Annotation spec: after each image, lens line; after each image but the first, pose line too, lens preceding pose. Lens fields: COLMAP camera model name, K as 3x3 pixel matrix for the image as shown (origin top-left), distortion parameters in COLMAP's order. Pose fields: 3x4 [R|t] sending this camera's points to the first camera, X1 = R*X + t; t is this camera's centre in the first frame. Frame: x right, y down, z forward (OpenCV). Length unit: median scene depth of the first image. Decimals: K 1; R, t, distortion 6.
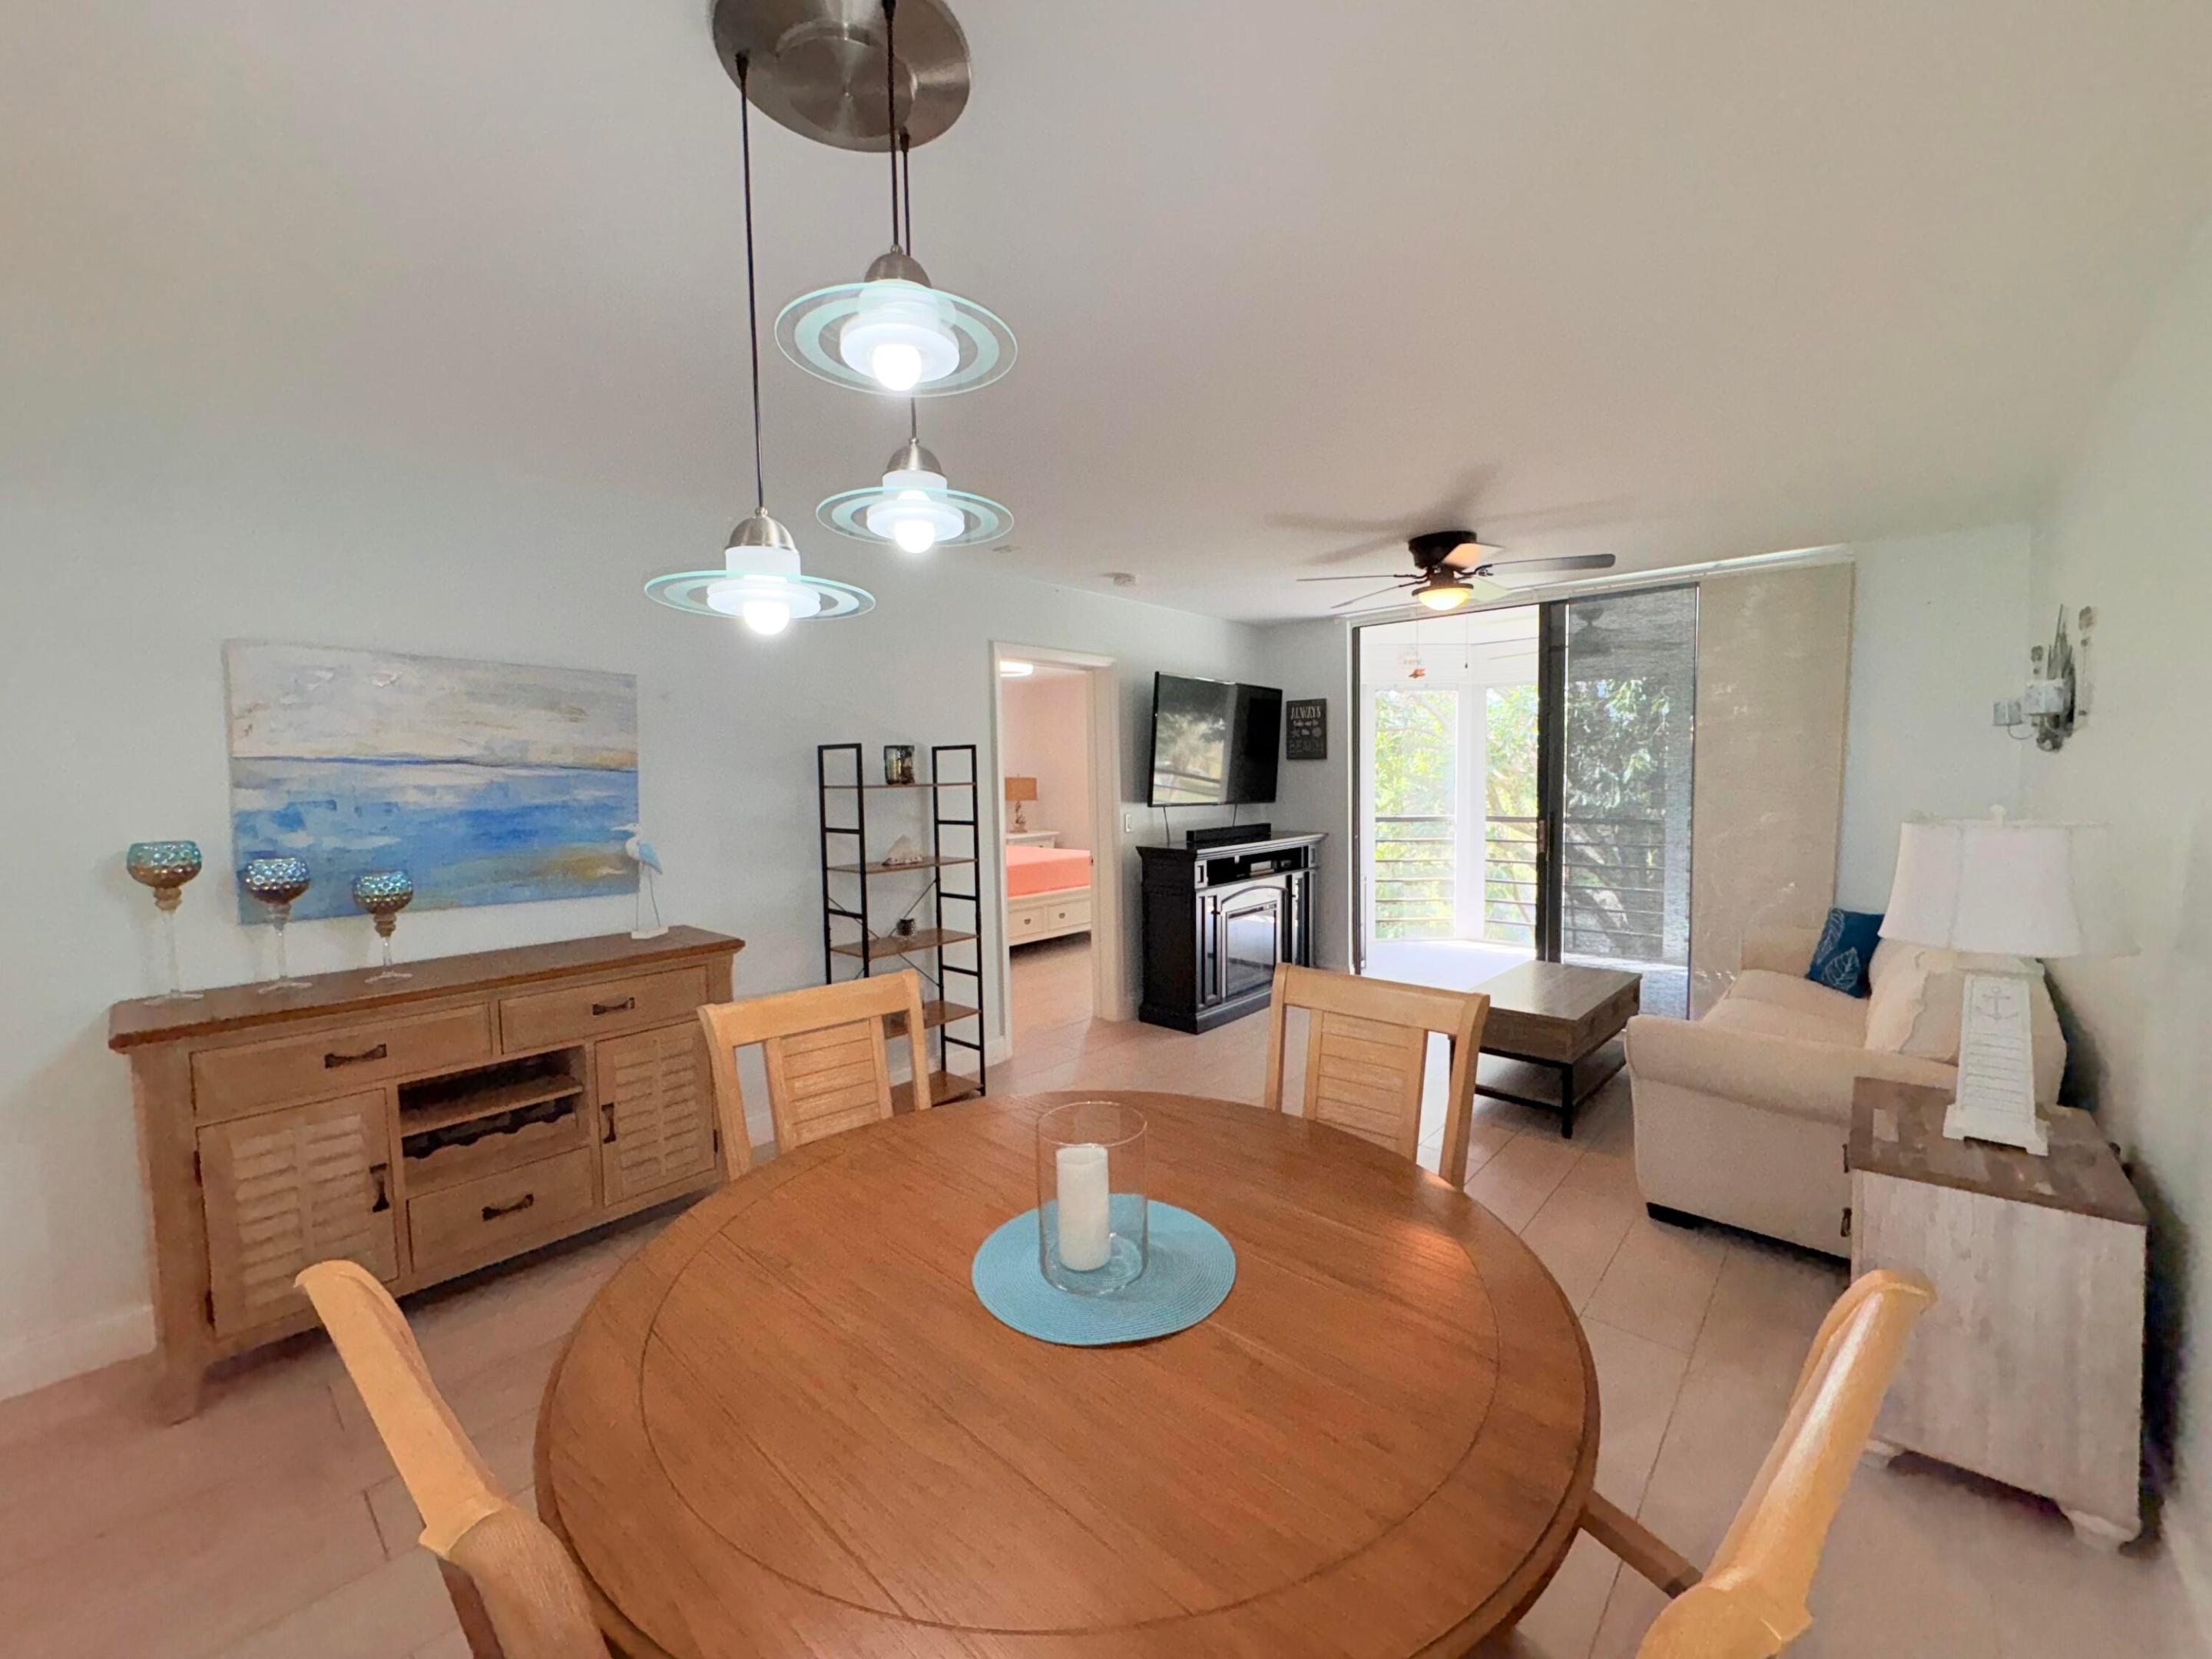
lens RADIAL K [[881.4, 0, 1101.9], [0, 881.4, 830.2], [0, 0, 1]] dist [-0.002687, 0.001117]
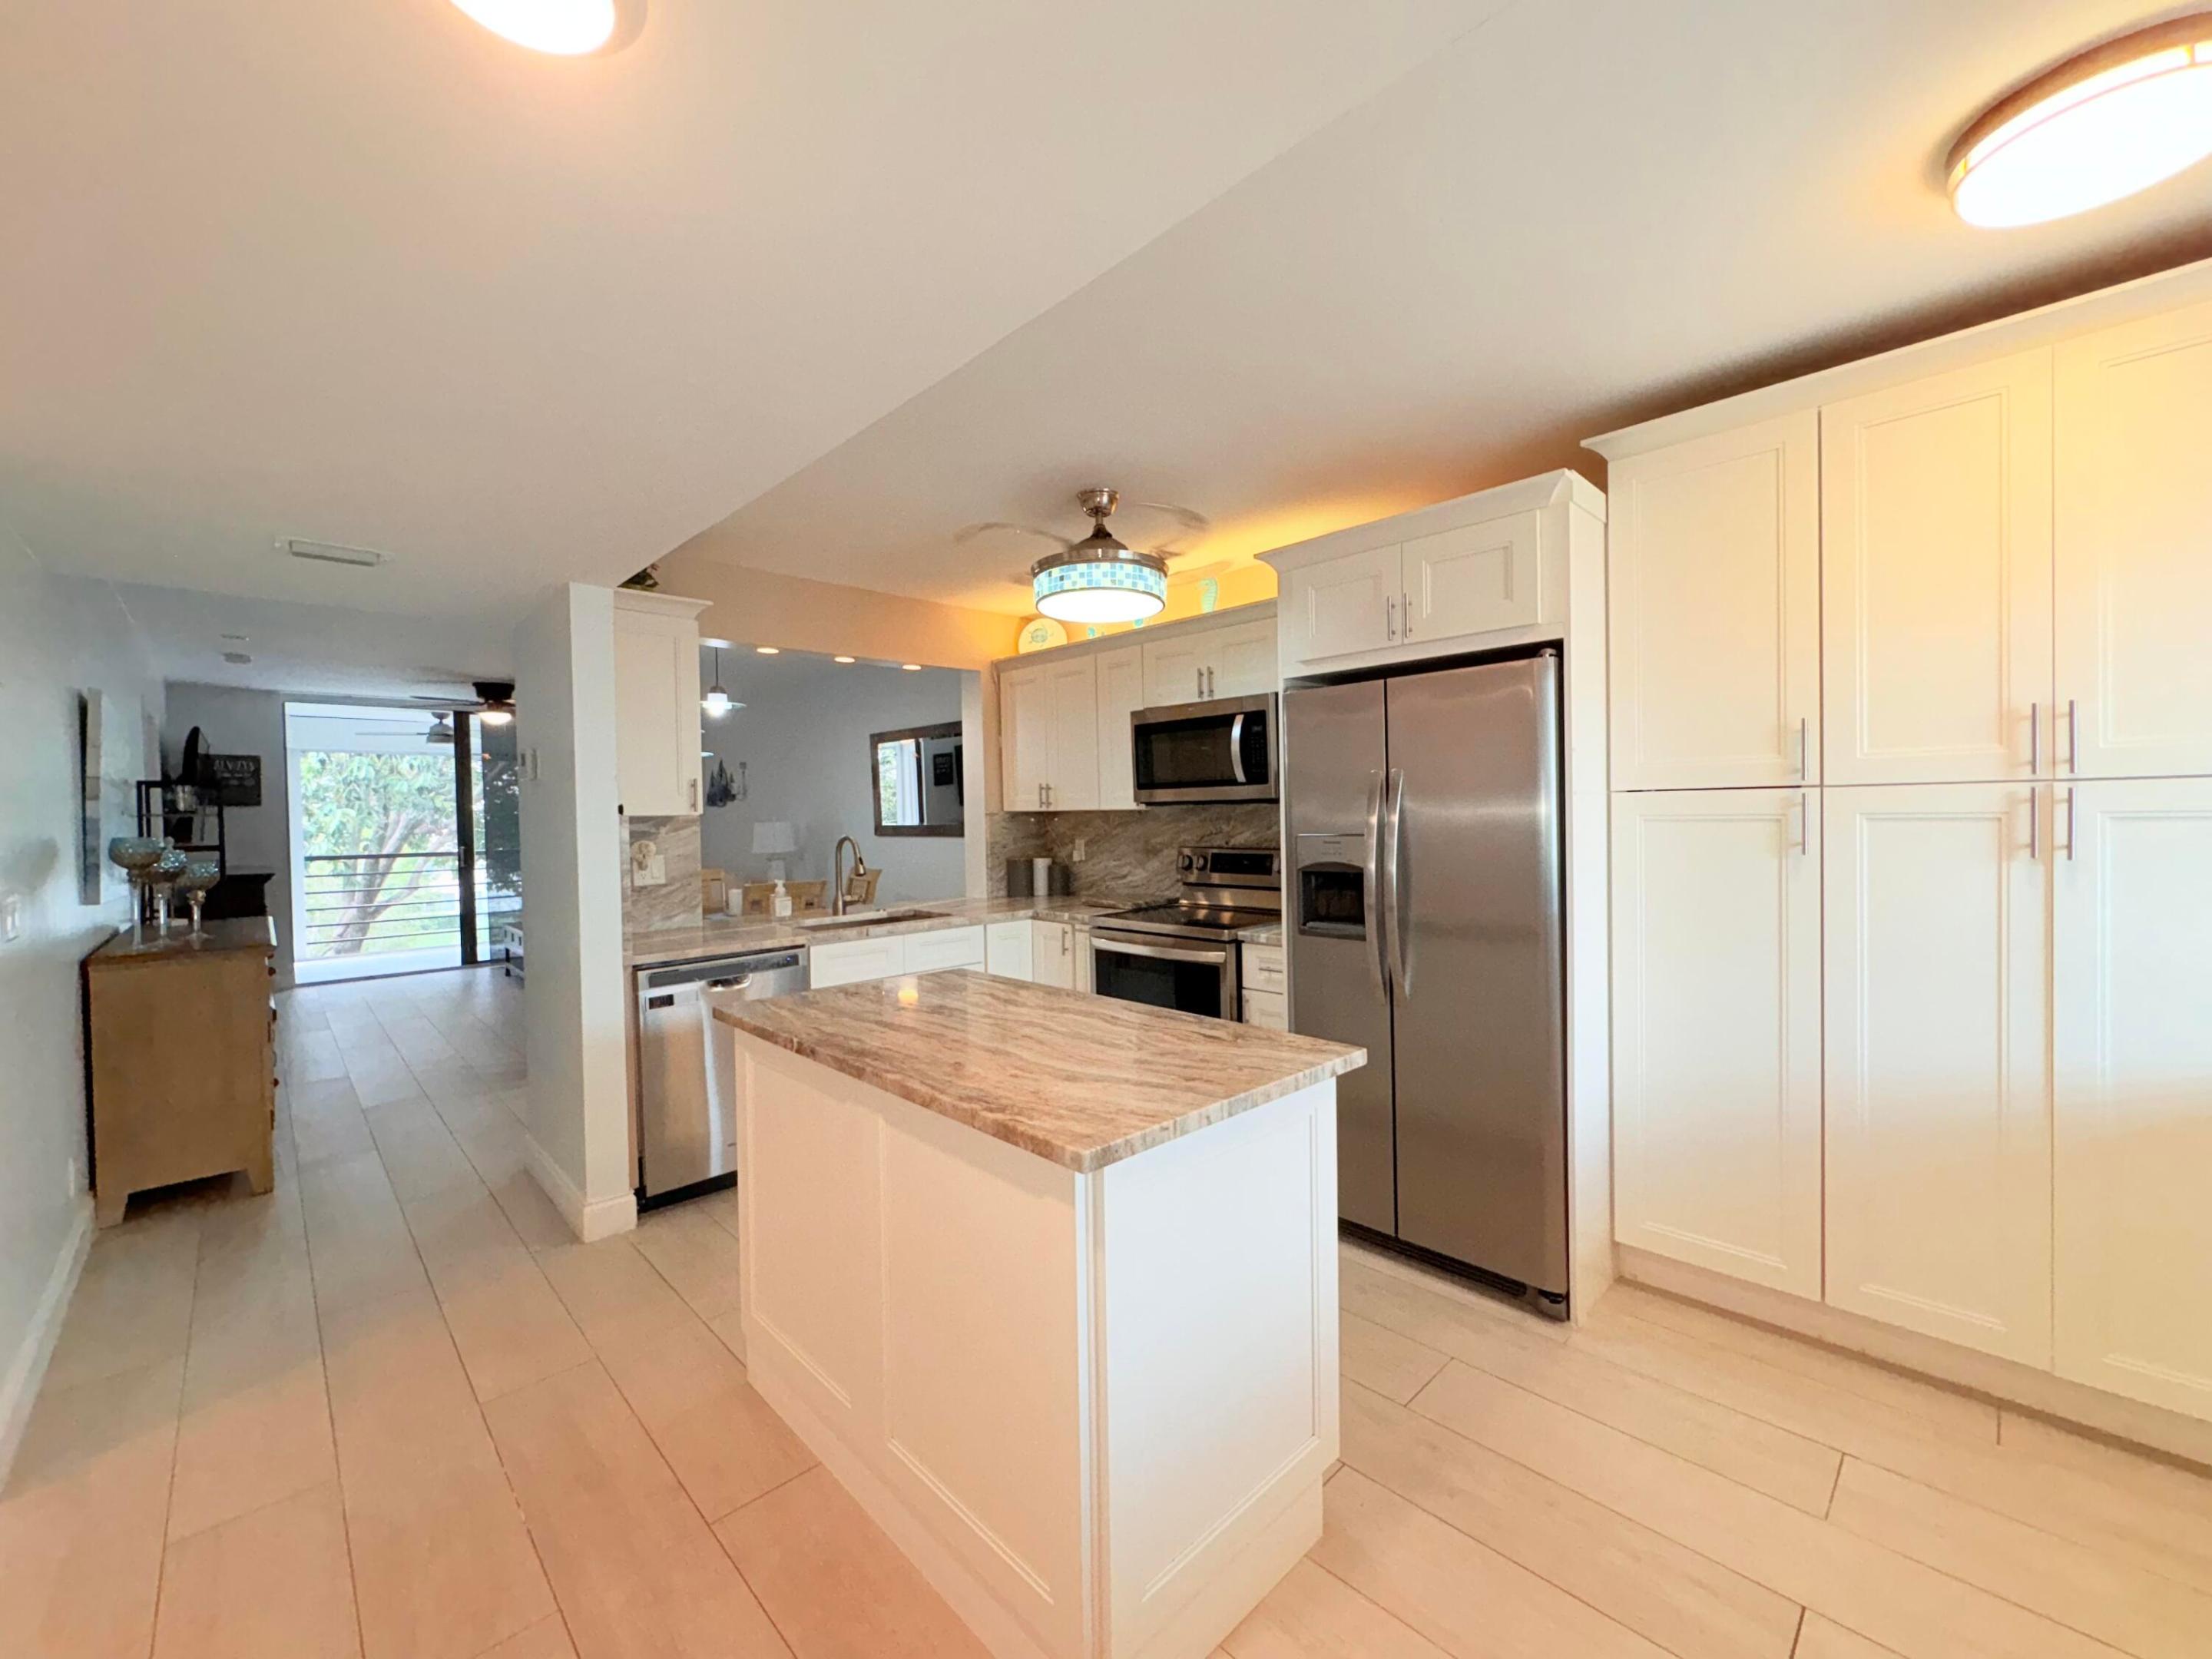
lens RADIAL K [[881.4, 0, 1111.9], [0, 881.4, 832.1], [0, 0, 1]] dist [-0.002687, 0.001117]
pose [[0.063266, -0.005238, 0.997983, -1.490703], [0.080398, 0.996763, 0.000135, 0.083363], [-0.994753, 0.080227, 0.063482, -0.397606]]
